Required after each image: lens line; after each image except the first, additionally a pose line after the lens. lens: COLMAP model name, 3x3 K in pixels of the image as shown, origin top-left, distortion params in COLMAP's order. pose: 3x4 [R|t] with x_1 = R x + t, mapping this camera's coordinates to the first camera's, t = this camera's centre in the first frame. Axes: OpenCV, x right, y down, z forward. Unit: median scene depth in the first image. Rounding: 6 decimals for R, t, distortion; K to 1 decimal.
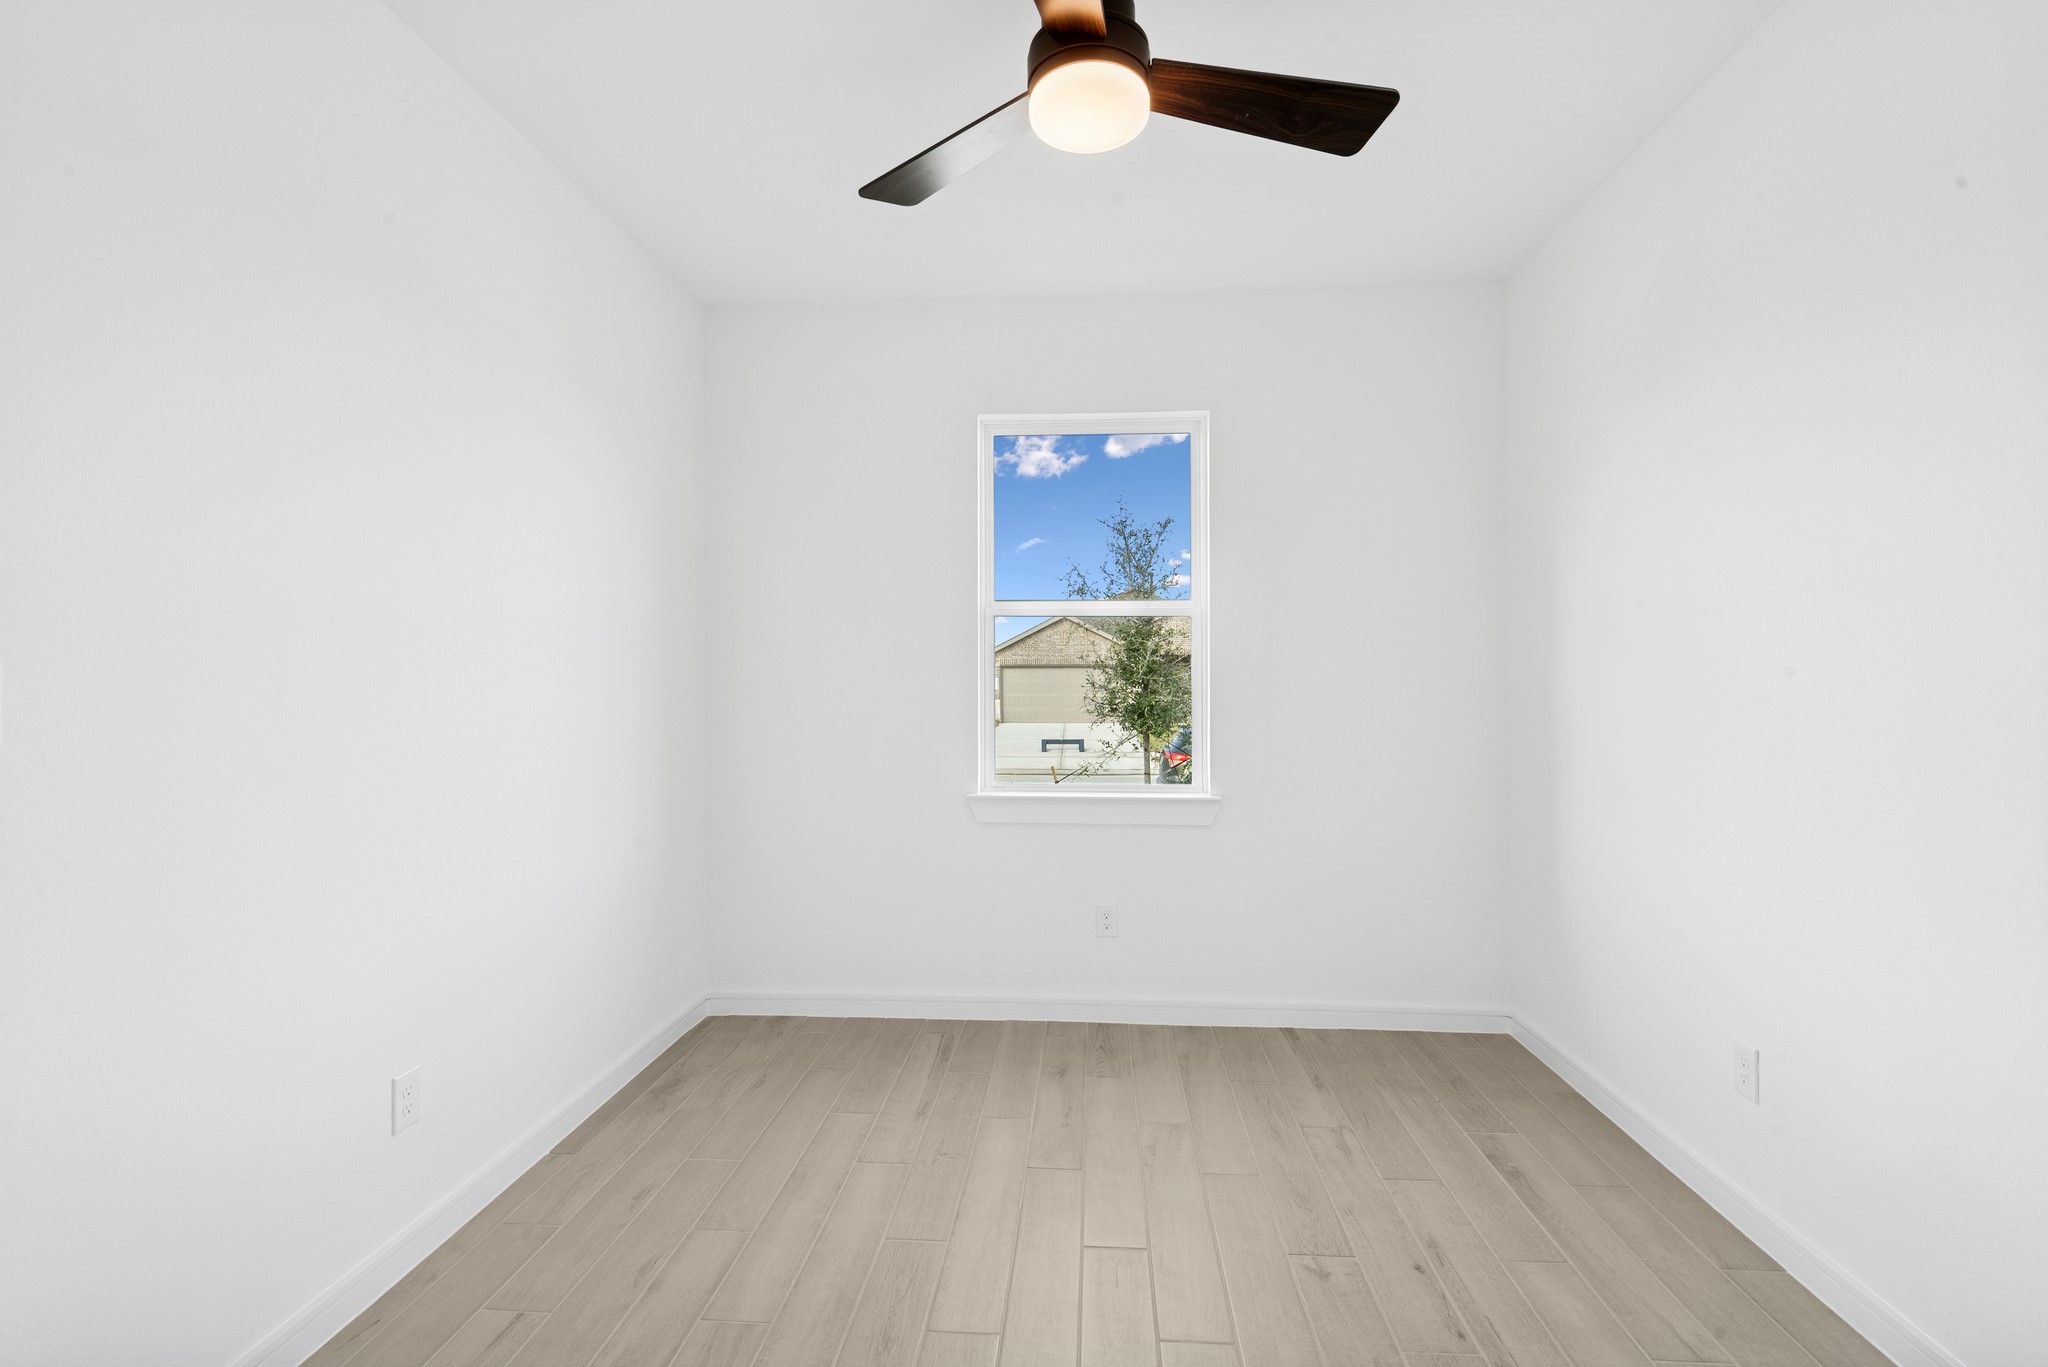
lens RADIAL K [[933.9, 0, 1030.5], [0, 933.9, 668.9], [0, 0, 1]] dist [0.020585, -0.011957]
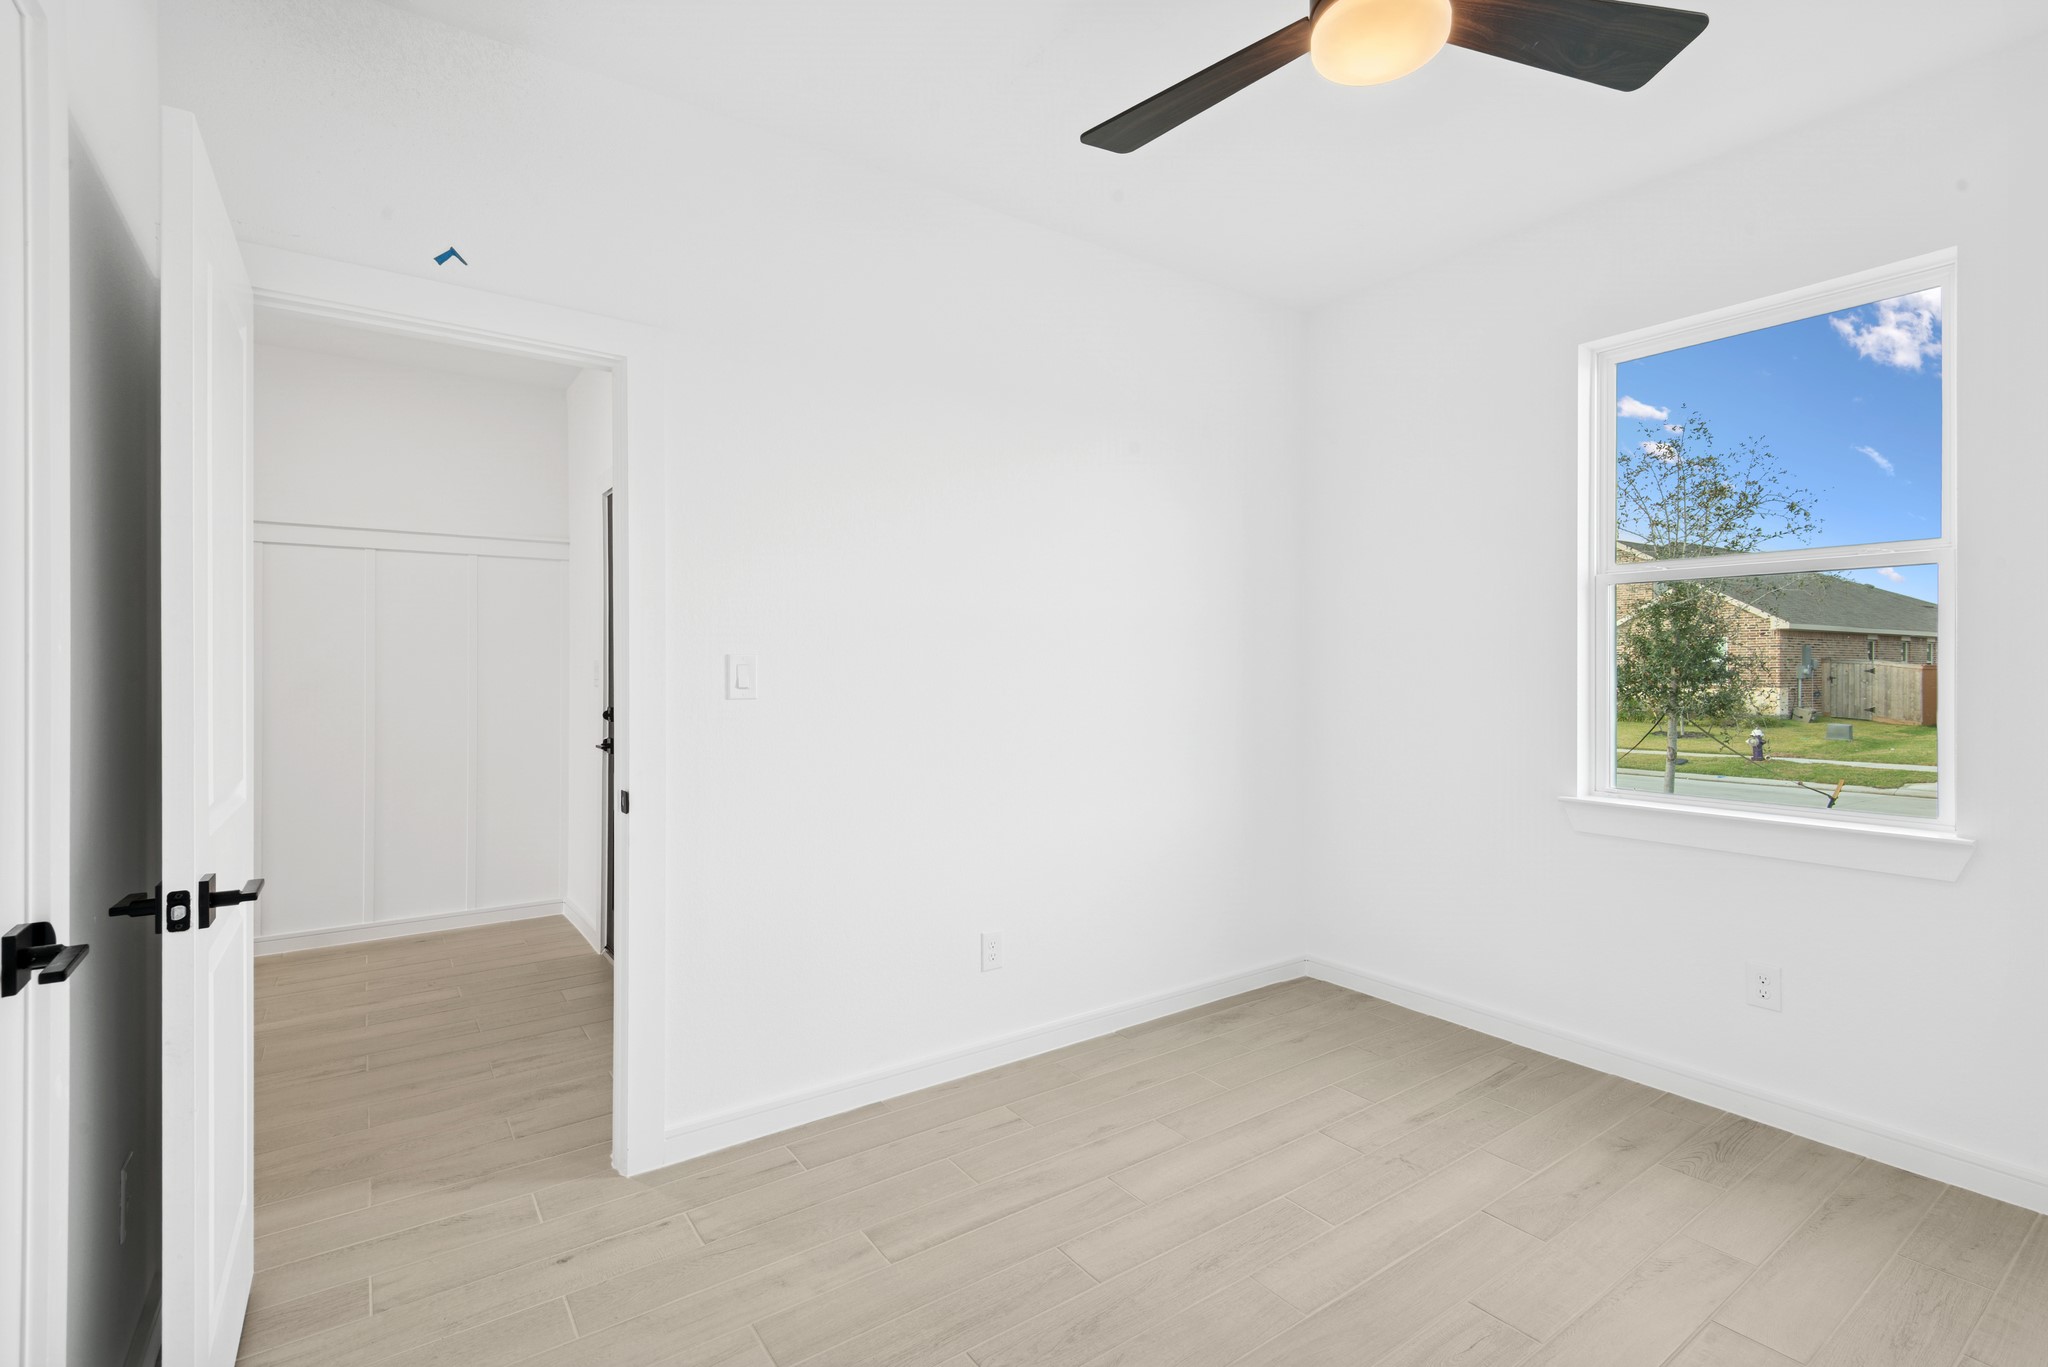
lens RADIAL K [[933.9, 0, 1024.3], [0, 933.9, 678.4], [0, 0, 1]] dist [0.020585, -0.011957]
pose [[0.635185, 0.010312, -0.772291, 0.321277], [0.006383, 0.999807, 0.018600, 0.009249], [0.772334, -0.016744, 0.634996, 0.090561]]
